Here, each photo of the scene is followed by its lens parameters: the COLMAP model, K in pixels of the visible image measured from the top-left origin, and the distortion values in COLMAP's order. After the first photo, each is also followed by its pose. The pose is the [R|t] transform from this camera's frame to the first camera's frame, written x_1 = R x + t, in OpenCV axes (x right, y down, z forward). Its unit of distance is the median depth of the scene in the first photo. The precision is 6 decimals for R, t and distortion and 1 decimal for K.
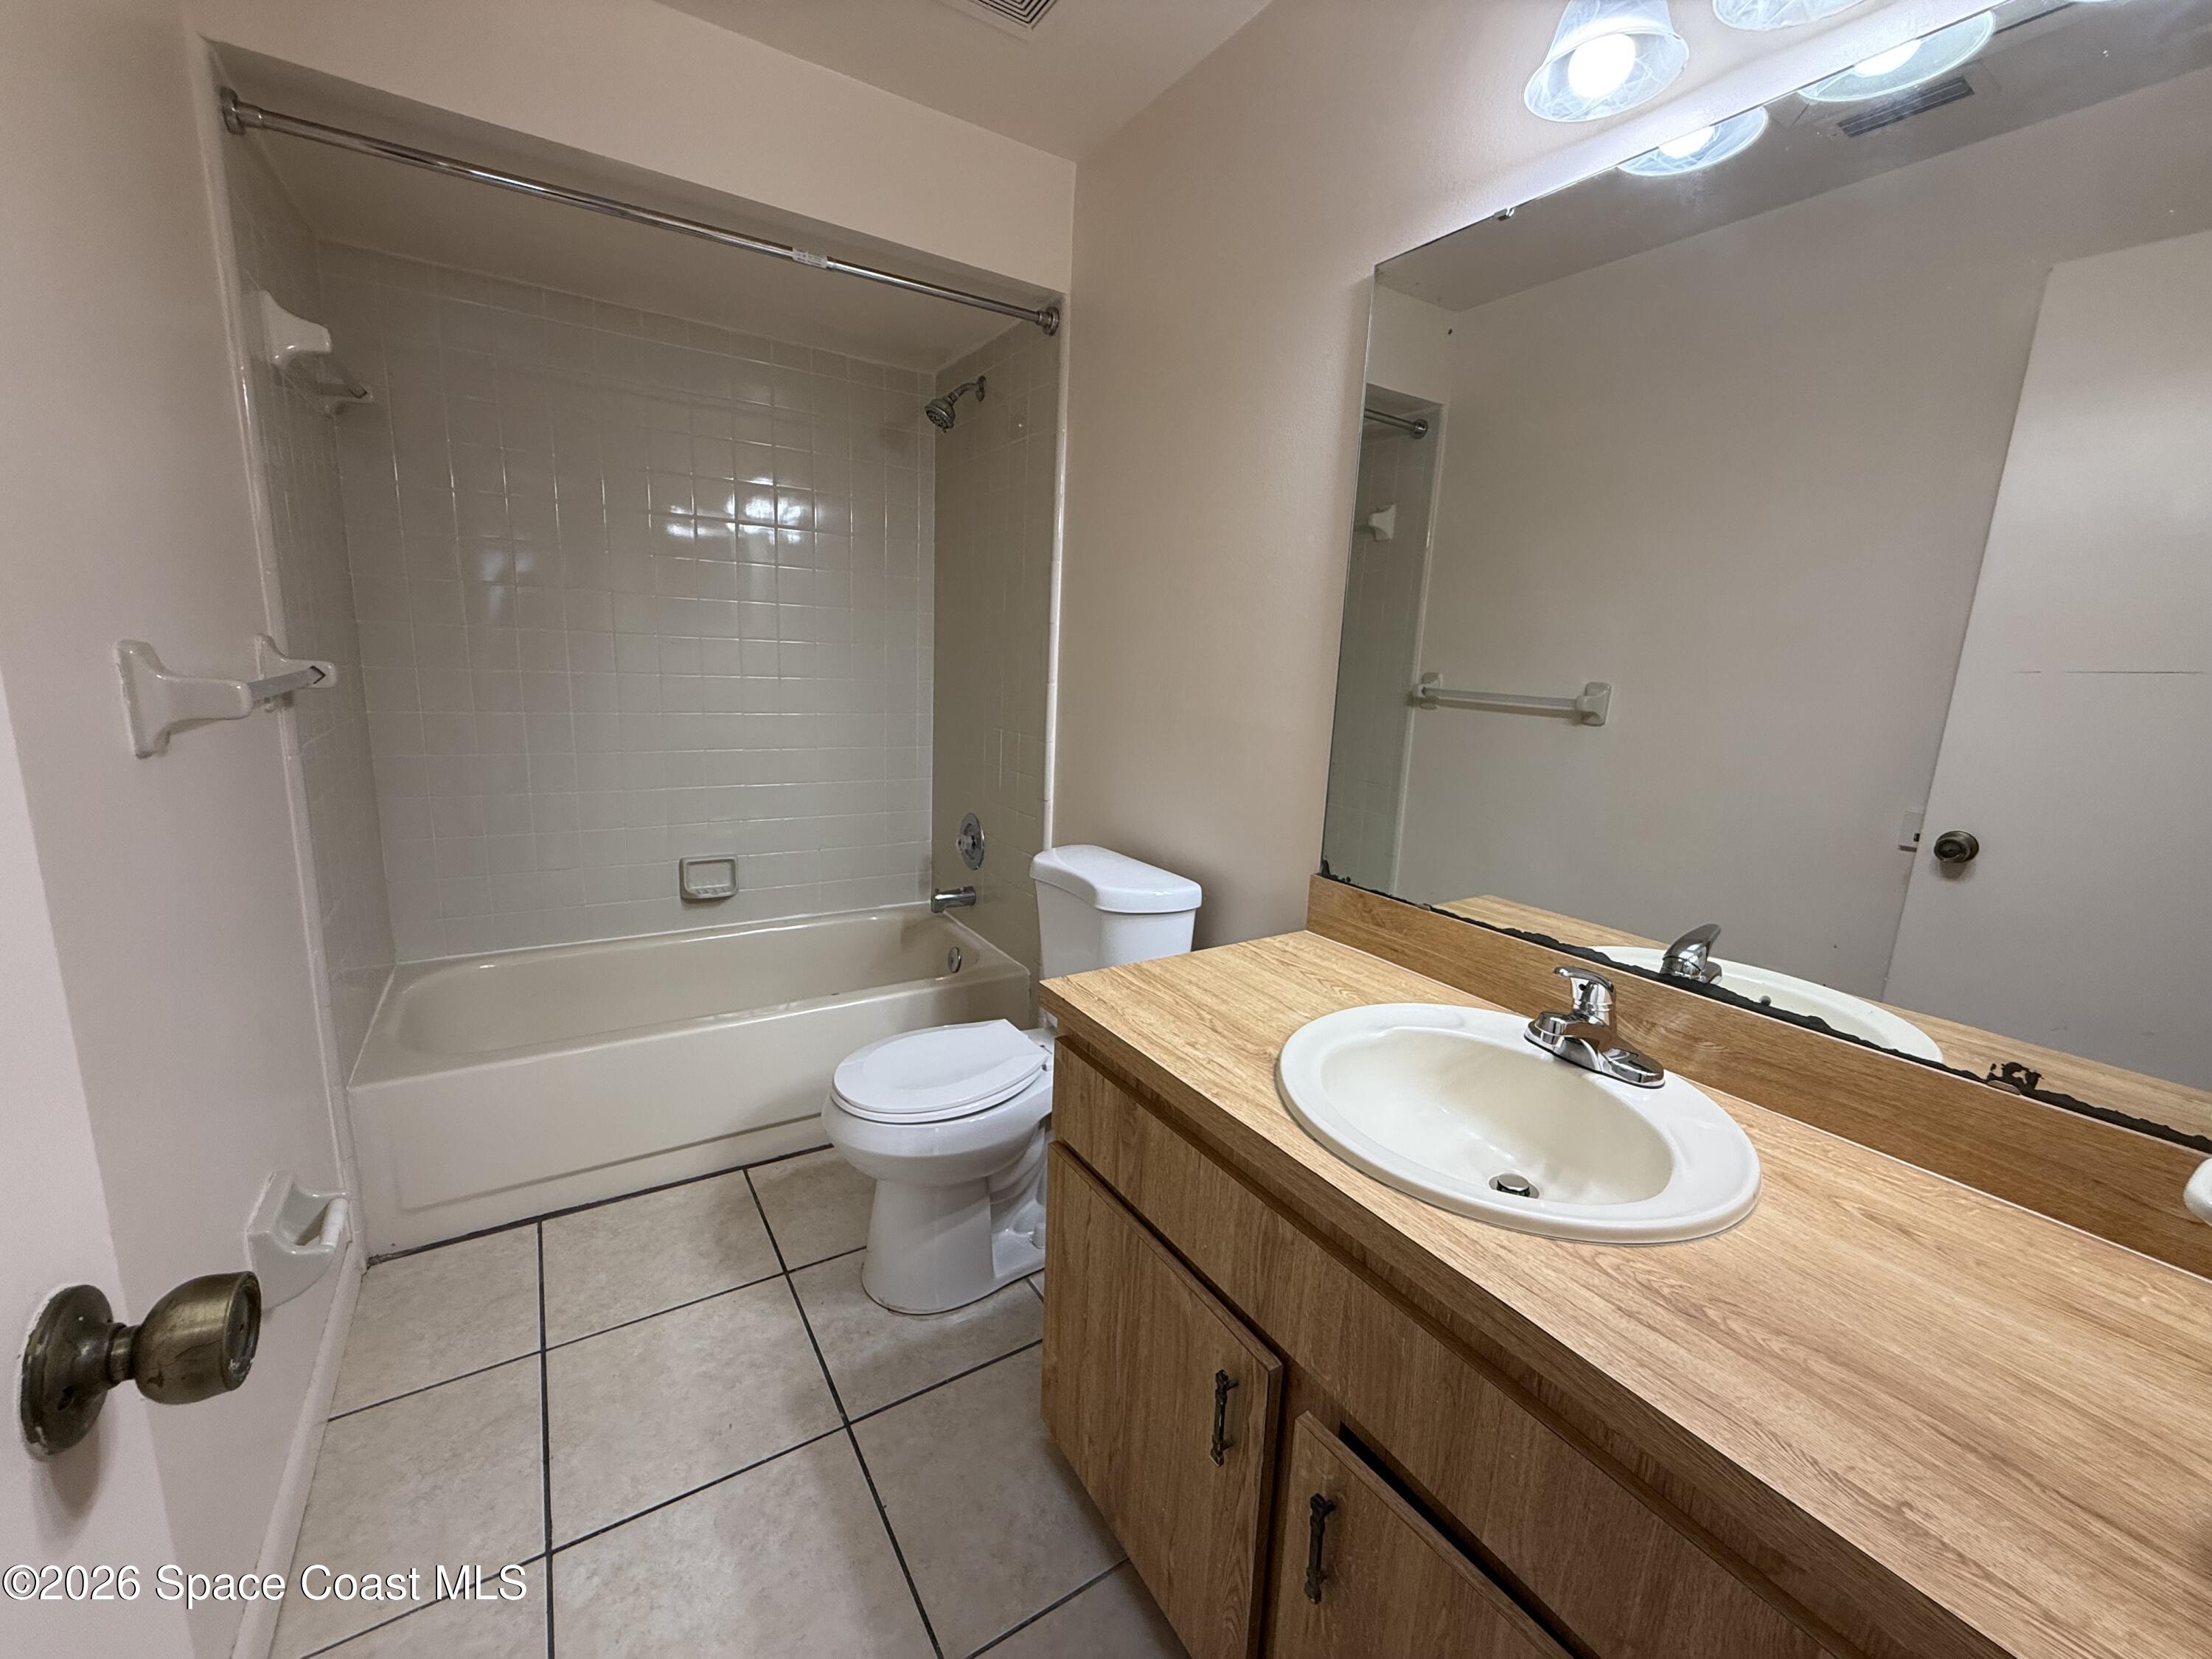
lens RADIAL K [[883.7, 0, 1097.2], [0, 883.7, 823.4], [0, 0, 1]] dist [0.002173, -0.000067]
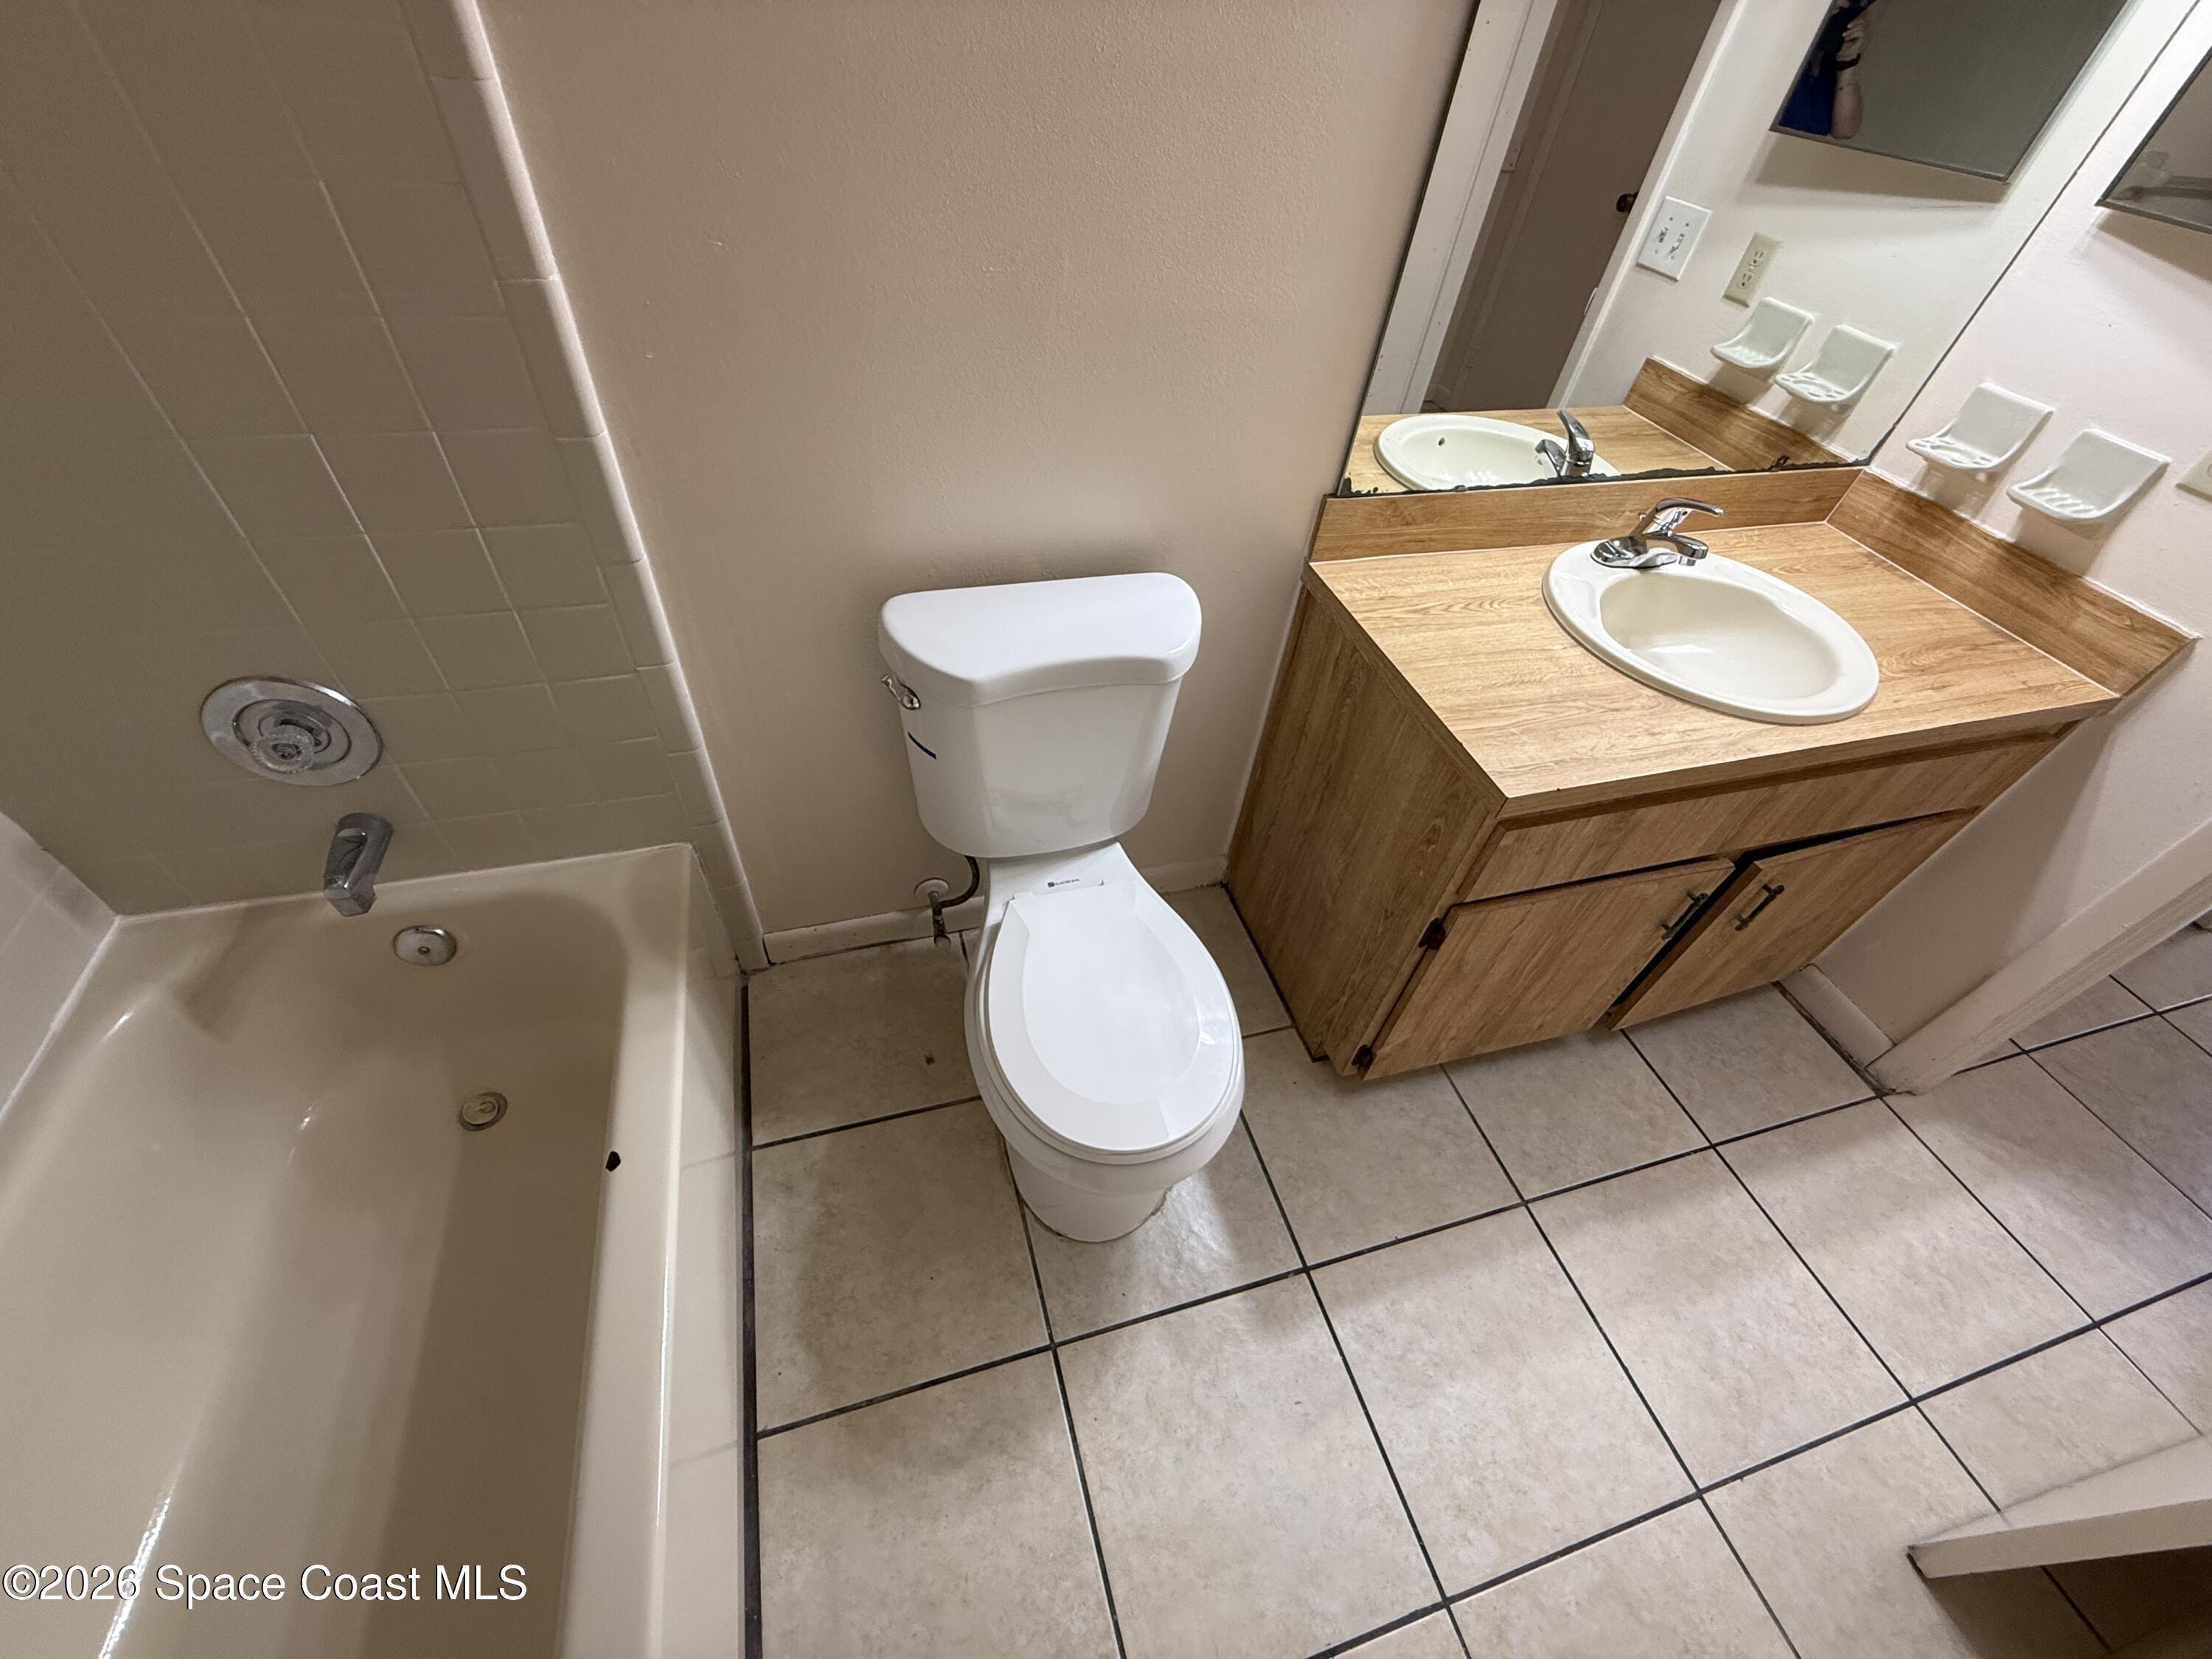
lens RADIAL K [[878.4, 0, 1108.0], [0, 878.4, 823.0], [0, 0, 1]] dist [-0.004137, -0.000039]
pose [[0.277078, -0.699786, 0.658428, -0.734751], [0.113816, 0.704336, 0.700683, -0.422720], [-0.954083, -0.119204, 0.274803, 1.161455]]
